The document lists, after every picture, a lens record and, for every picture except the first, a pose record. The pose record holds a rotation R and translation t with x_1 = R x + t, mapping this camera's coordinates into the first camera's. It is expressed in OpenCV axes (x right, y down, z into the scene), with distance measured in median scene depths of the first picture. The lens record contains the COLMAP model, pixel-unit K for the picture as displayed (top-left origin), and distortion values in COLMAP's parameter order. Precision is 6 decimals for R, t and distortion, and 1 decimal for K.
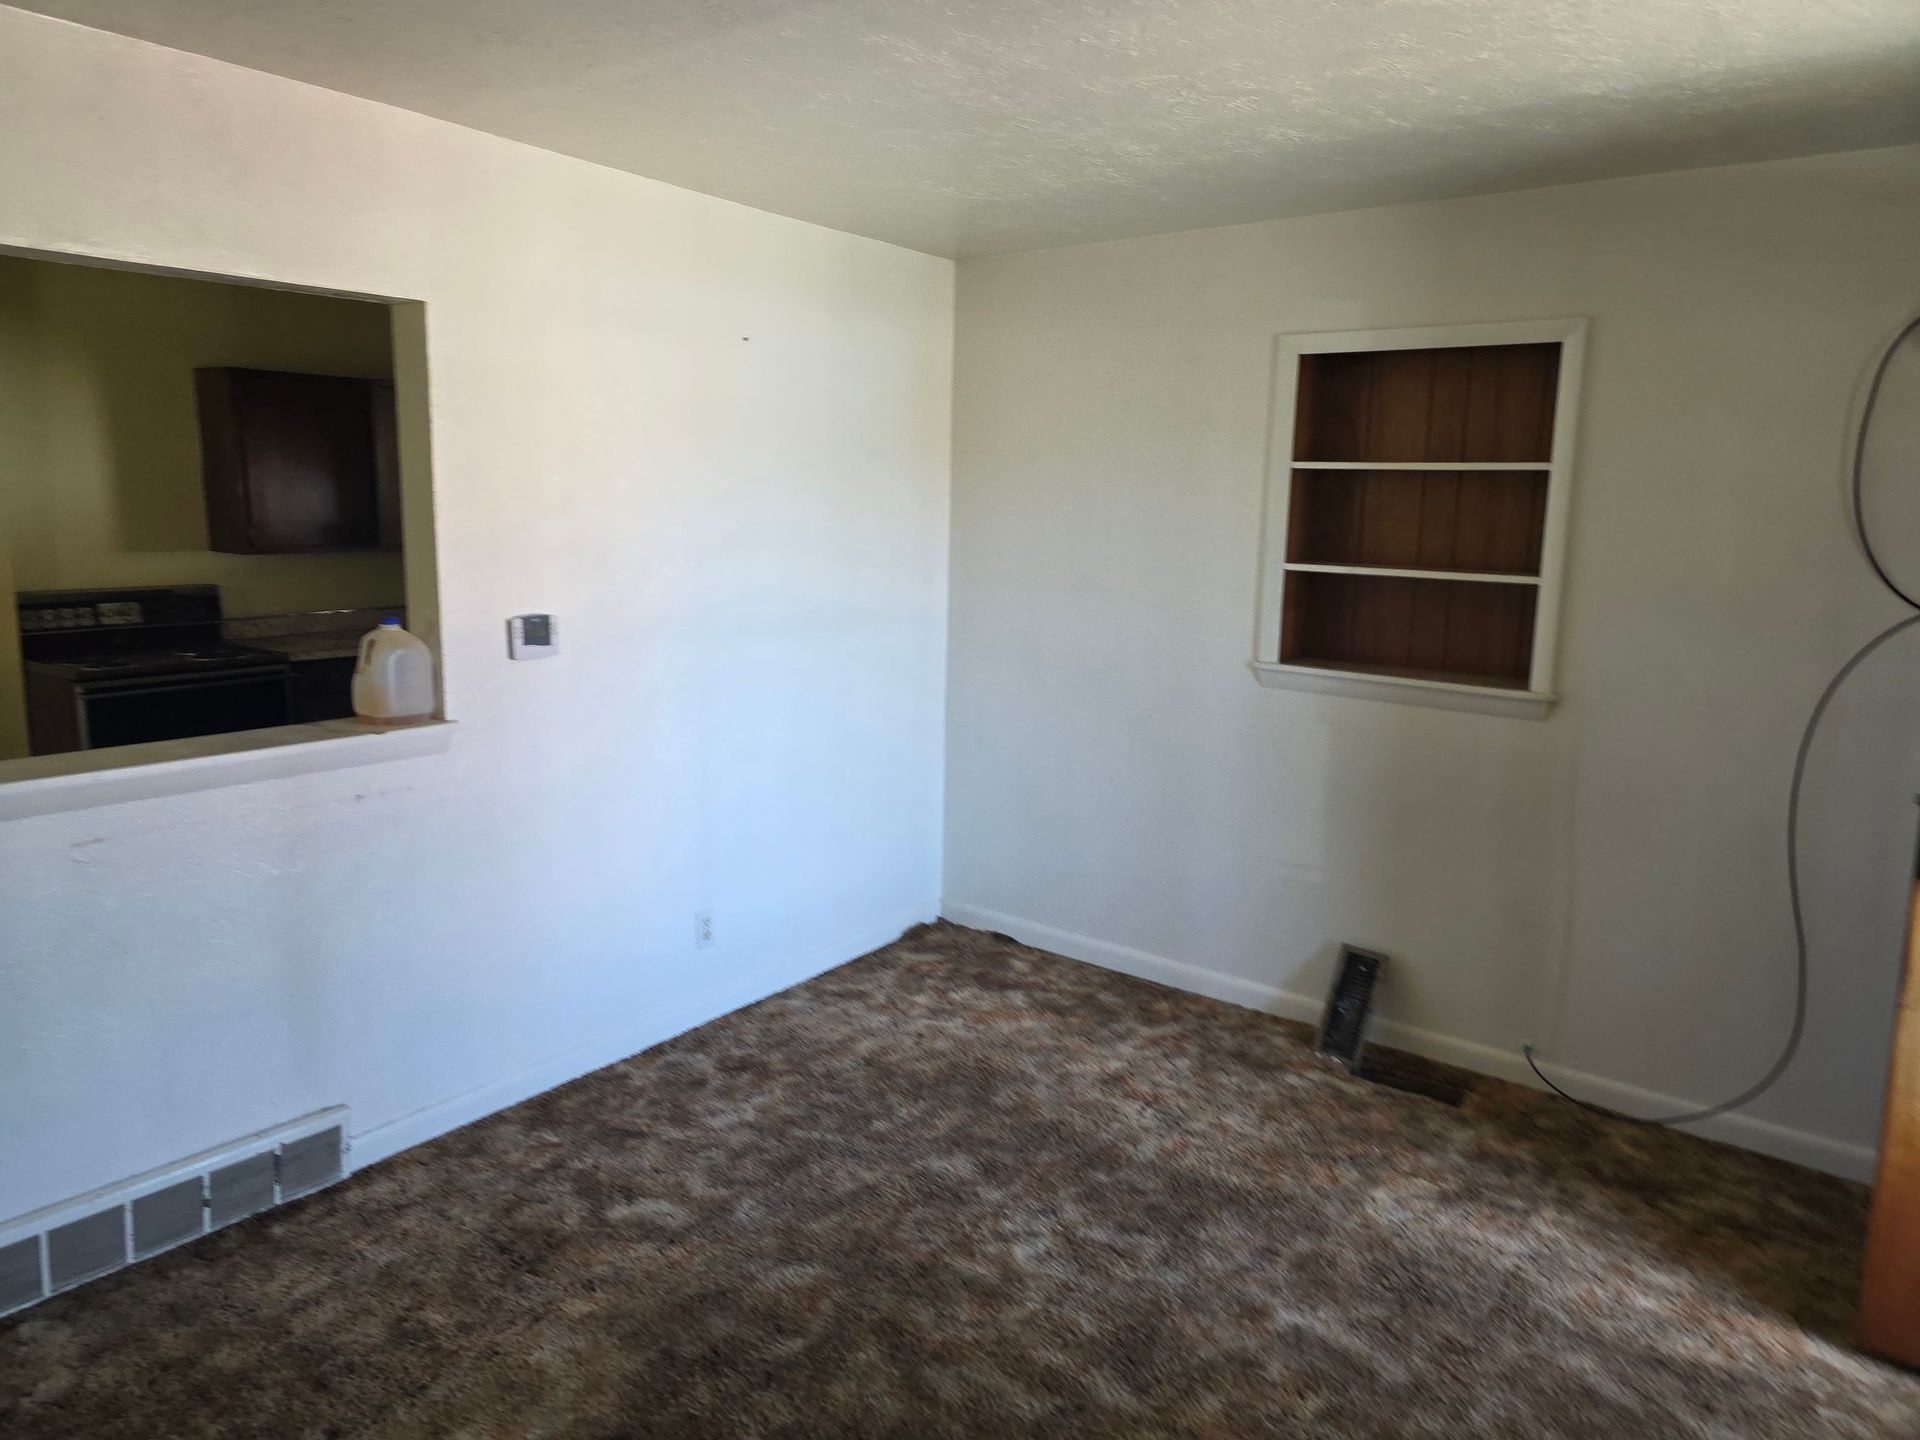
lens RADIAL K [[1327.3, 0, 957.8], [0, 1327.3, 699.4], [0, 0, 1]] dist [0.060027, -0.042806]
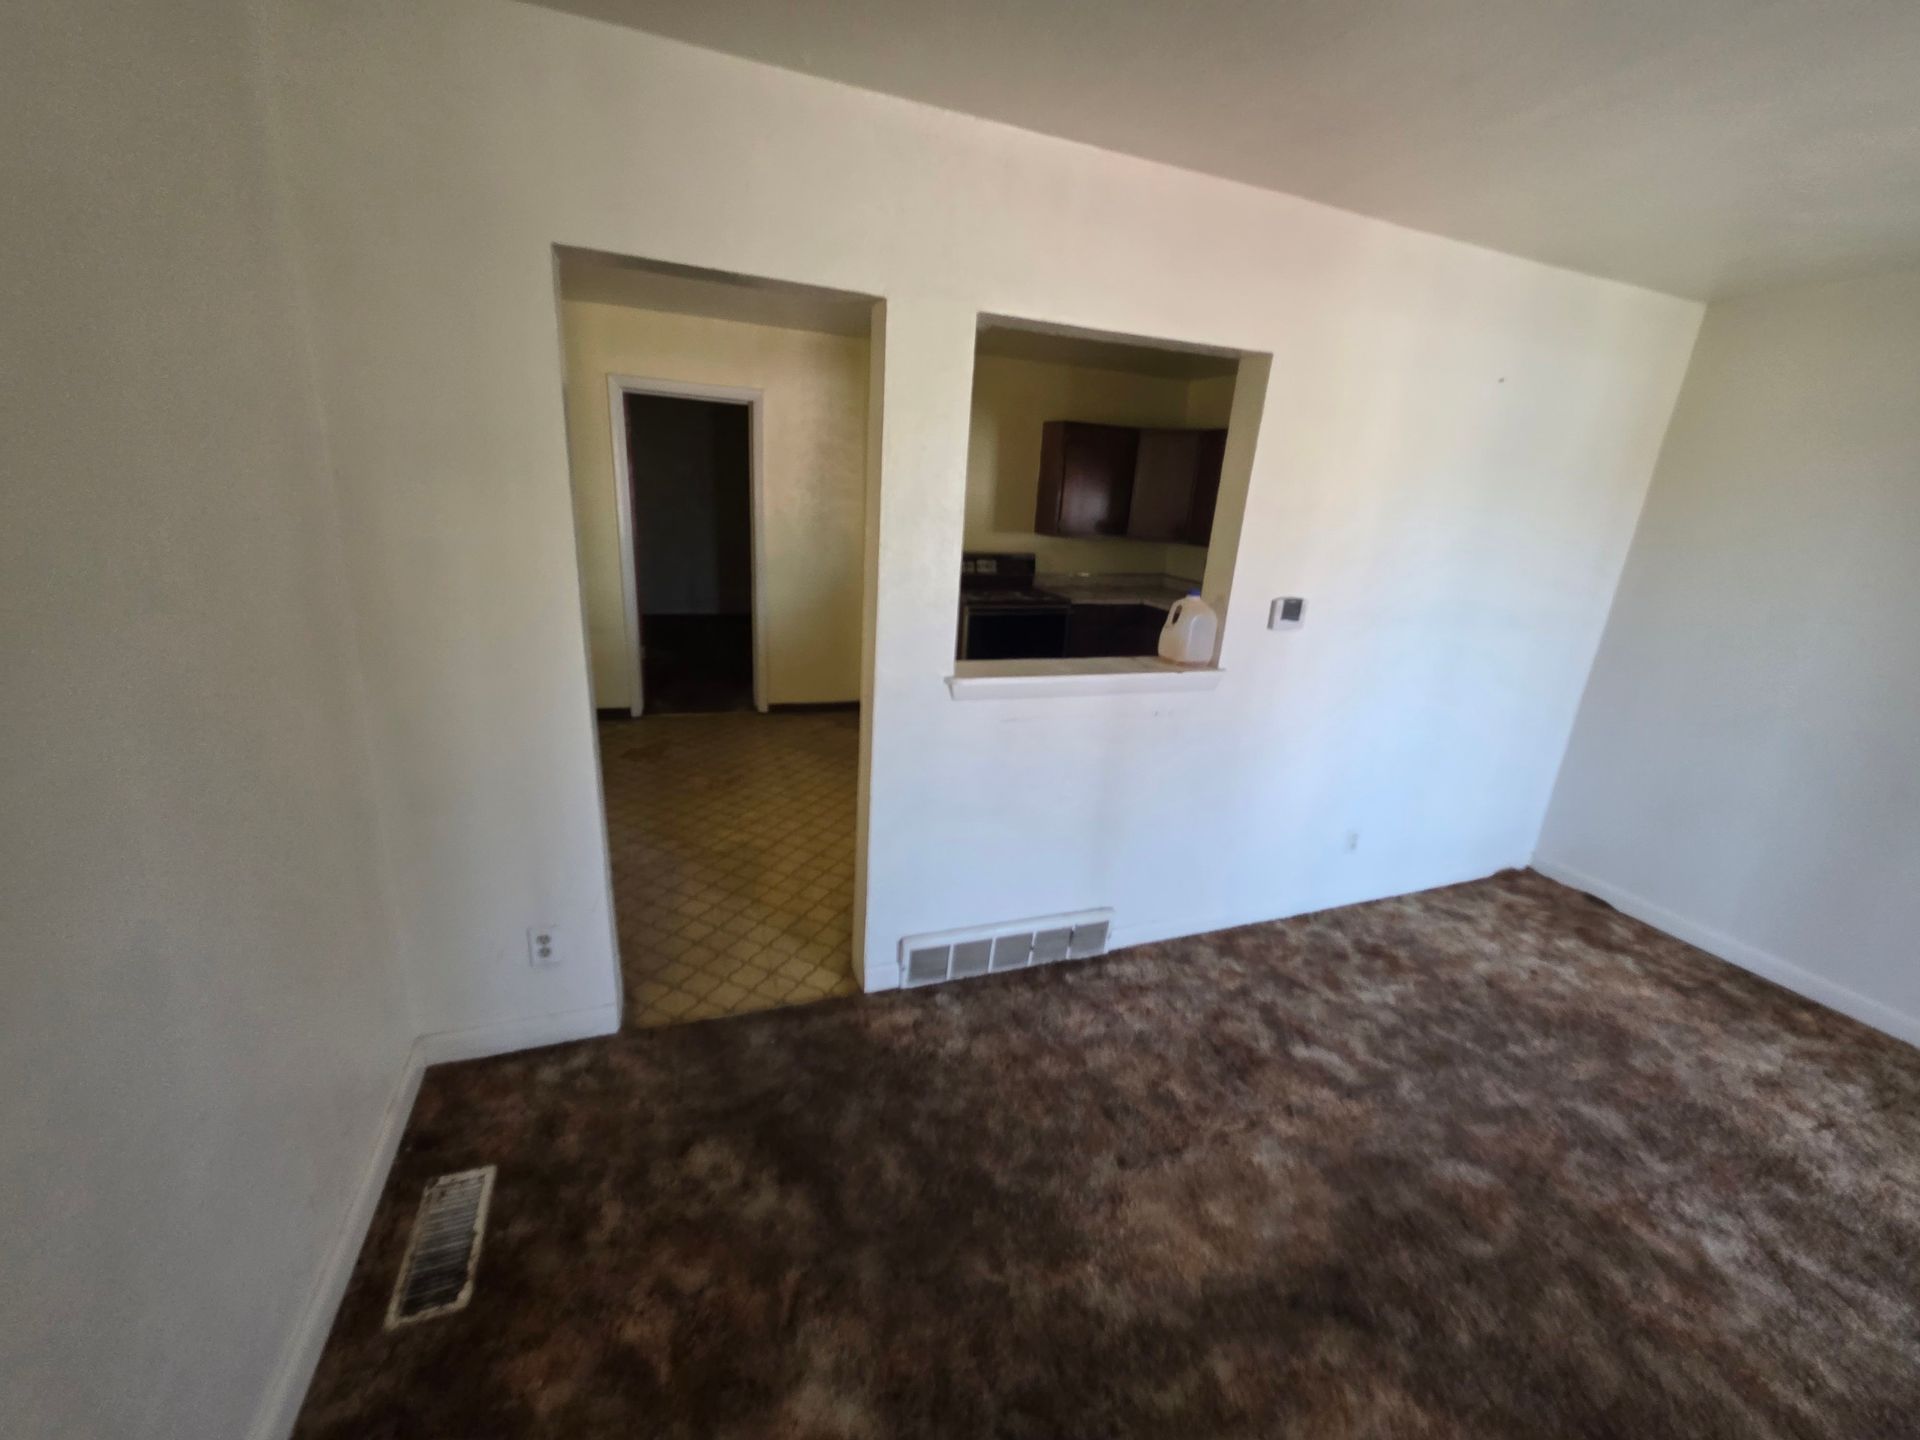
lens RADIAL K [[767.2, 0, 960.0], [0, 767.2, 720.0], [0, 0, 1]] dist [0.002387, 0.000309]
pose [[0.858089, 0.180057, -0.480899, -0.225079], [-0.125149, 0.981600, 0.144219, -0.012940], [0.498018, -0.063569, 0.864834, 0.175474]]
